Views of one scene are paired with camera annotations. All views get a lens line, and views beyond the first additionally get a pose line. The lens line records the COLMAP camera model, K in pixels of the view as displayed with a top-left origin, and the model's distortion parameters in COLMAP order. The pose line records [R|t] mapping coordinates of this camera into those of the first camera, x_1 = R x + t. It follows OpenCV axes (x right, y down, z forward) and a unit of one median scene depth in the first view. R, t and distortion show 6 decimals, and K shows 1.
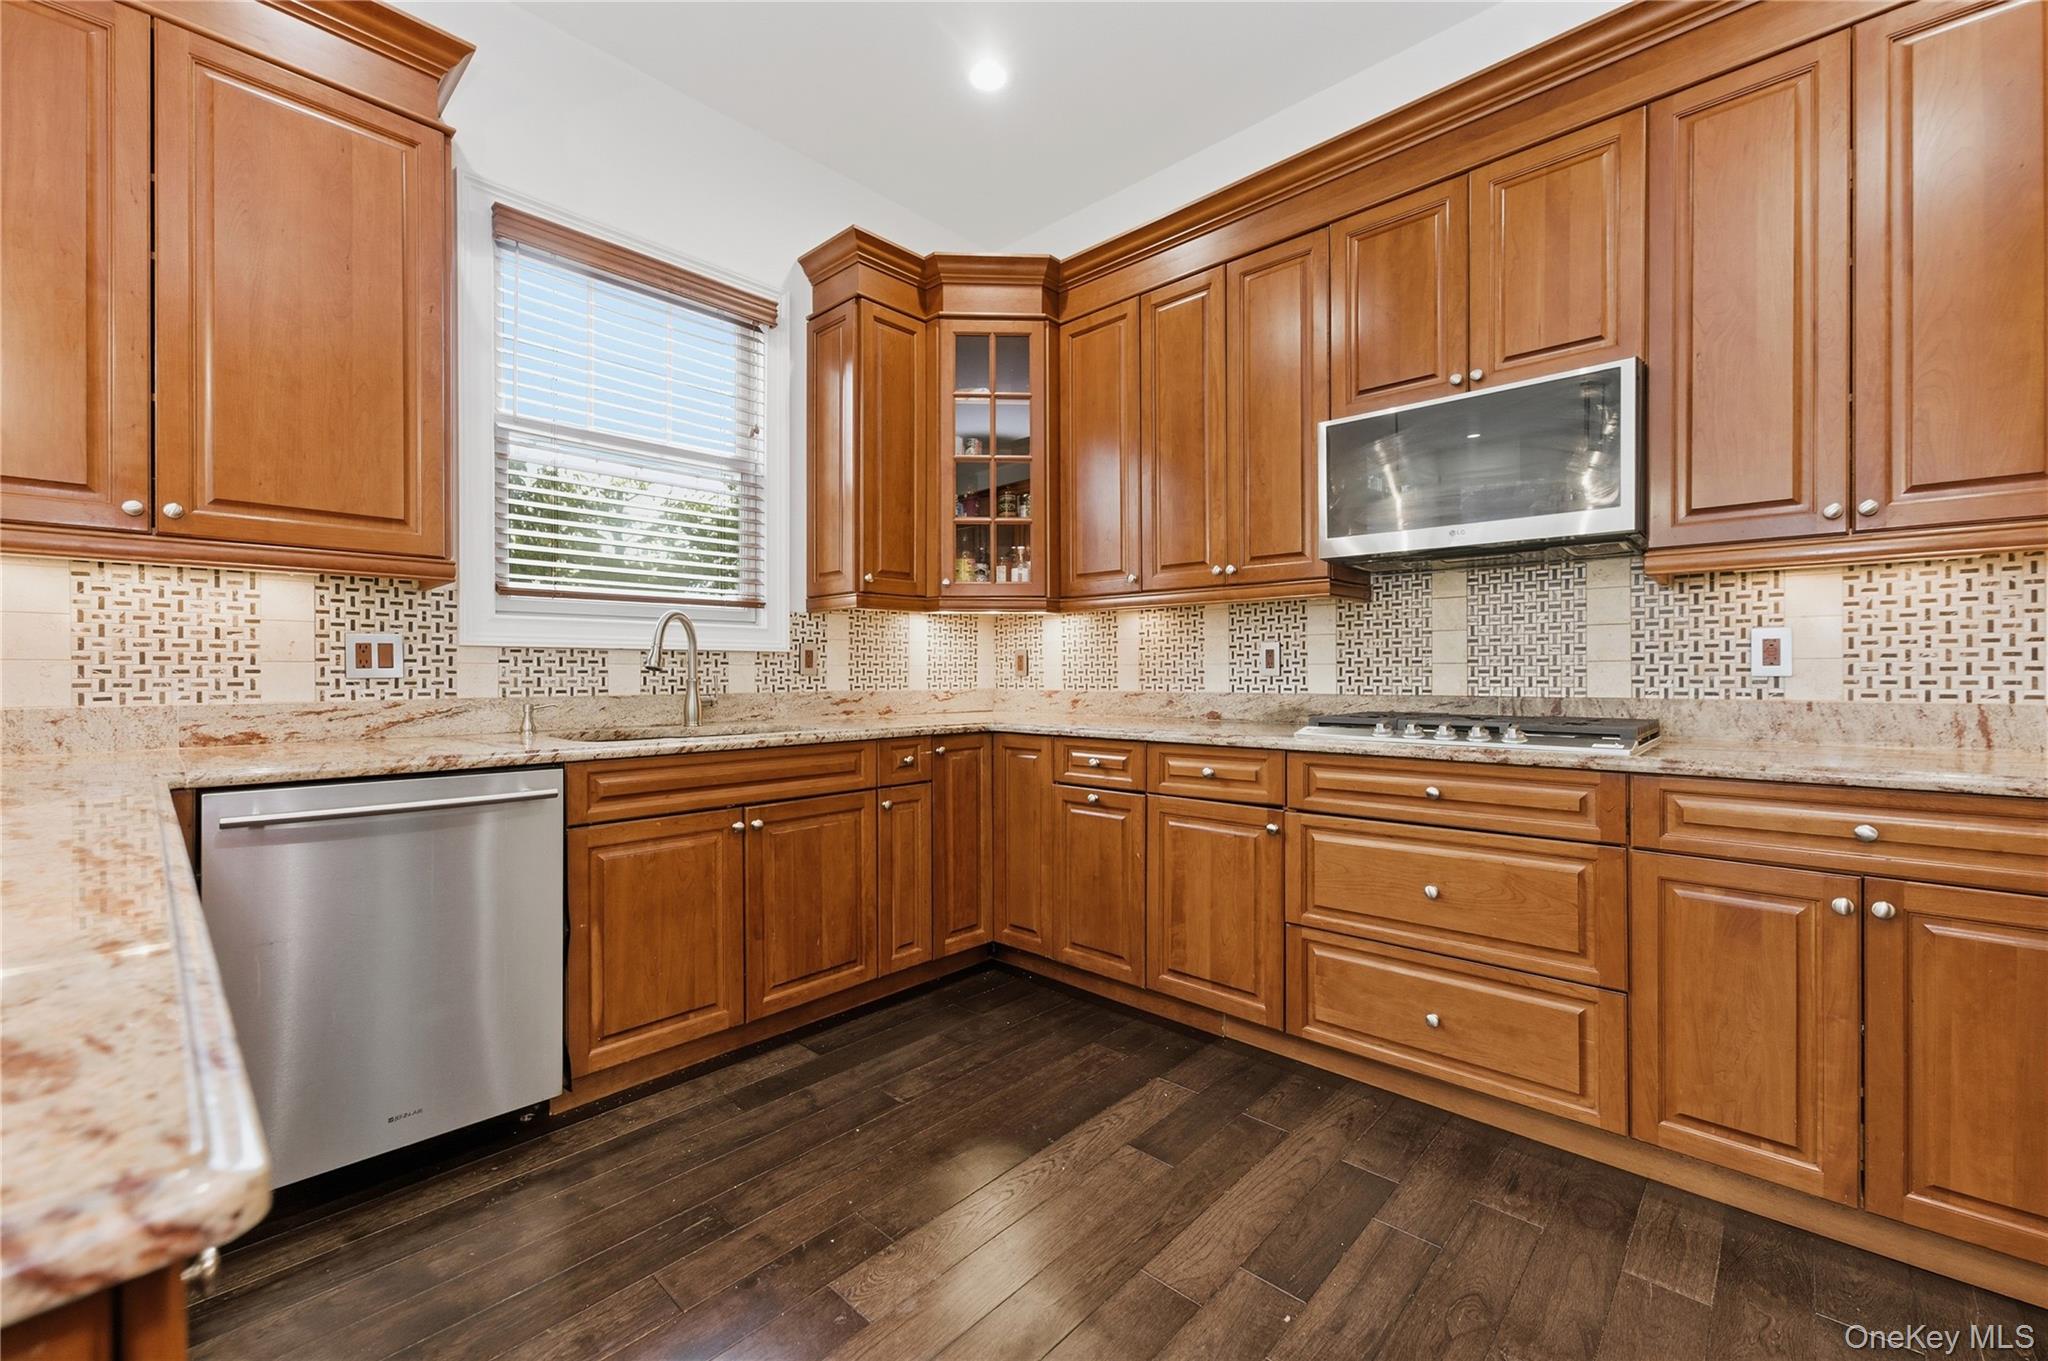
lens RADIAL K [[826.5, 0, 1030.1], [0, 826.5, 673.3], [0, 0, 1]] dist [-0.000482, 0.000827]
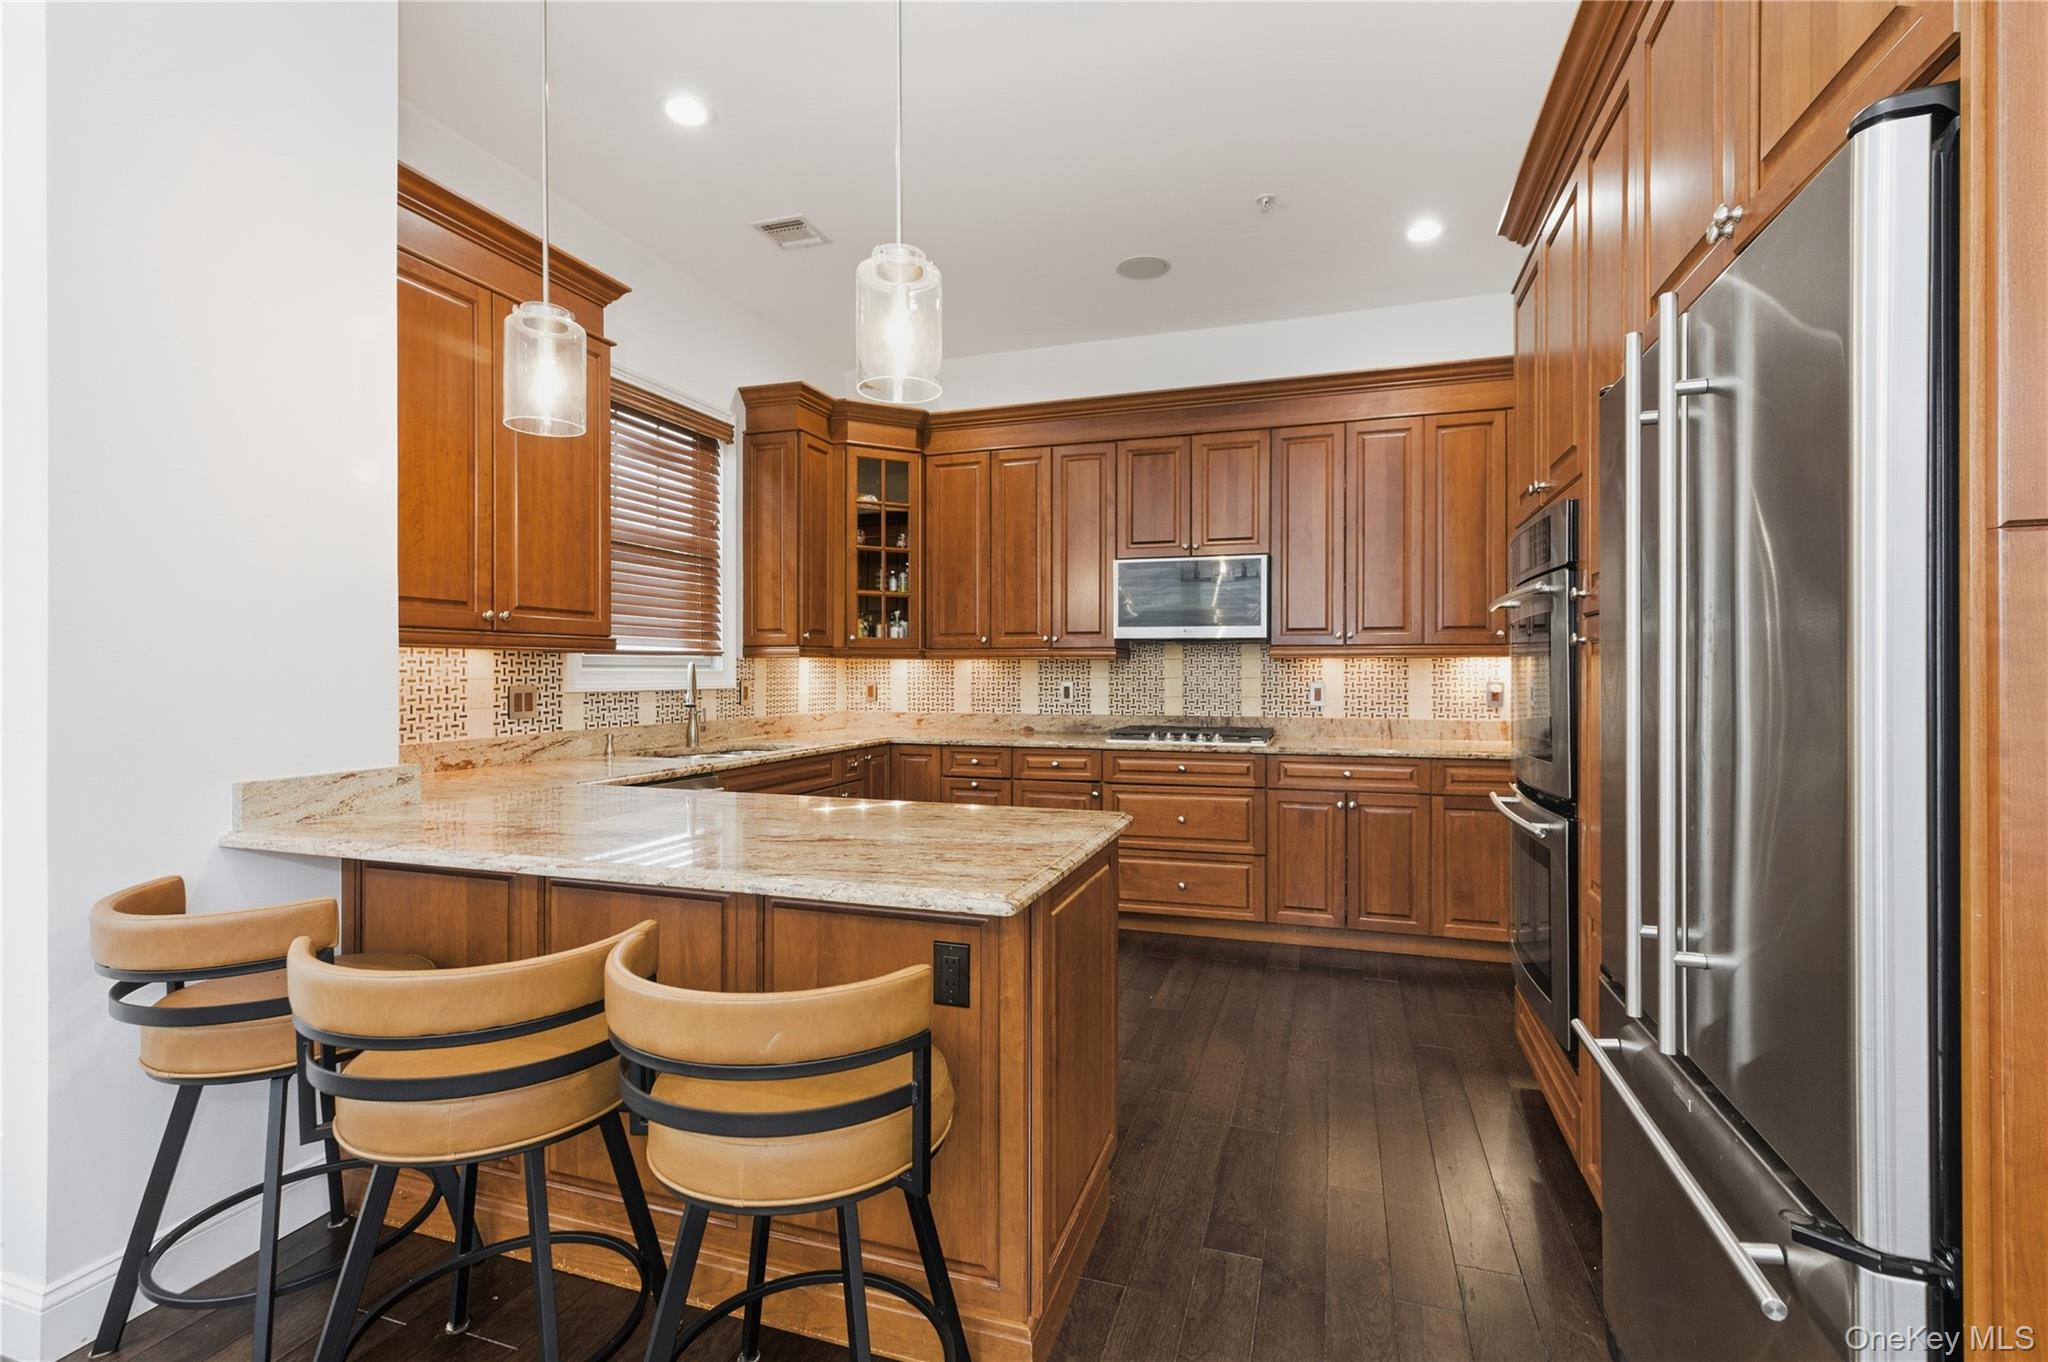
lens RADIAL K [[917.5, 0, 1025.0], [0, 917.5, 672.3], [0, 0, 1]] dist [0.000788, 0.000064]
pose [[0.912558, 0.002139, 0.408942, -0.631212], [-0.001709, 0.999998, -0.001416, -0.067491], [-0.408944, 0.000593, 0.912559, -0.706784]]
